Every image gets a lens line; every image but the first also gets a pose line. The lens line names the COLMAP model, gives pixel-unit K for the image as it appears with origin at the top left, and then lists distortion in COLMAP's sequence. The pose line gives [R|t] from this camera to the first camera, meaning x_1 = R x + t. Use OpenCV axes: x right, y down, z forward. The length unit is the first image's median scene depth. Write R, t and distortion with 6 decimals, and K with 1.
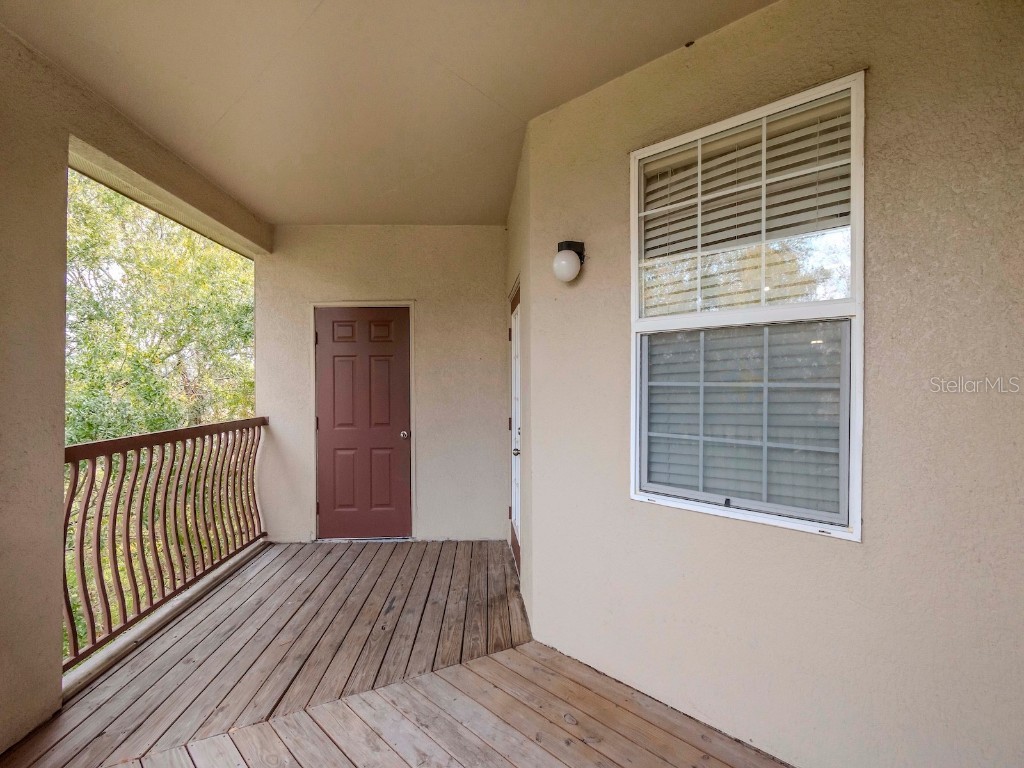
lens RADIAL K [[463.8, 0, 512.0], [0, 463.8, 384.0], [0, 0, 1]] dist [0.025679, -0.000141]
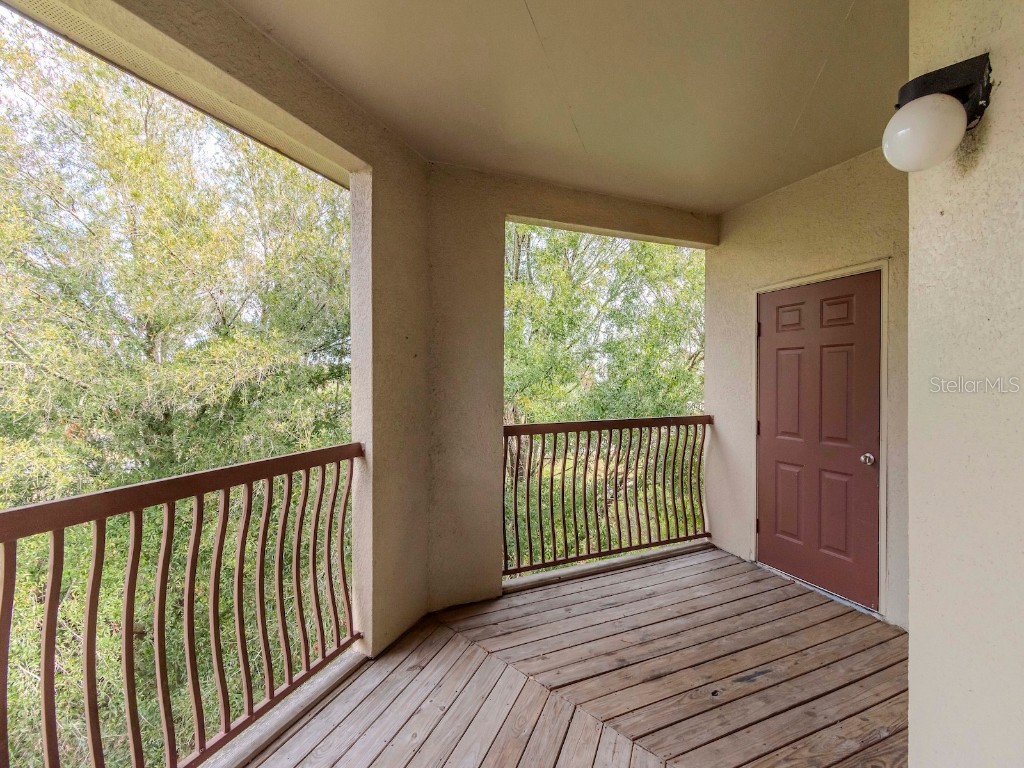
lens RADIAL K [[463.8, 0, 512.0], [0, 463.8, 384.0], [0, 0, 1]] dist [0.025679, -0.000141]
pose [[0.352847, 0.020161, -0.935464, 0.234862], [-0.001640, 0.999780, 0.020928, -0.014979], [0.935680, -0.005850, 0.352802, 0.270316]]
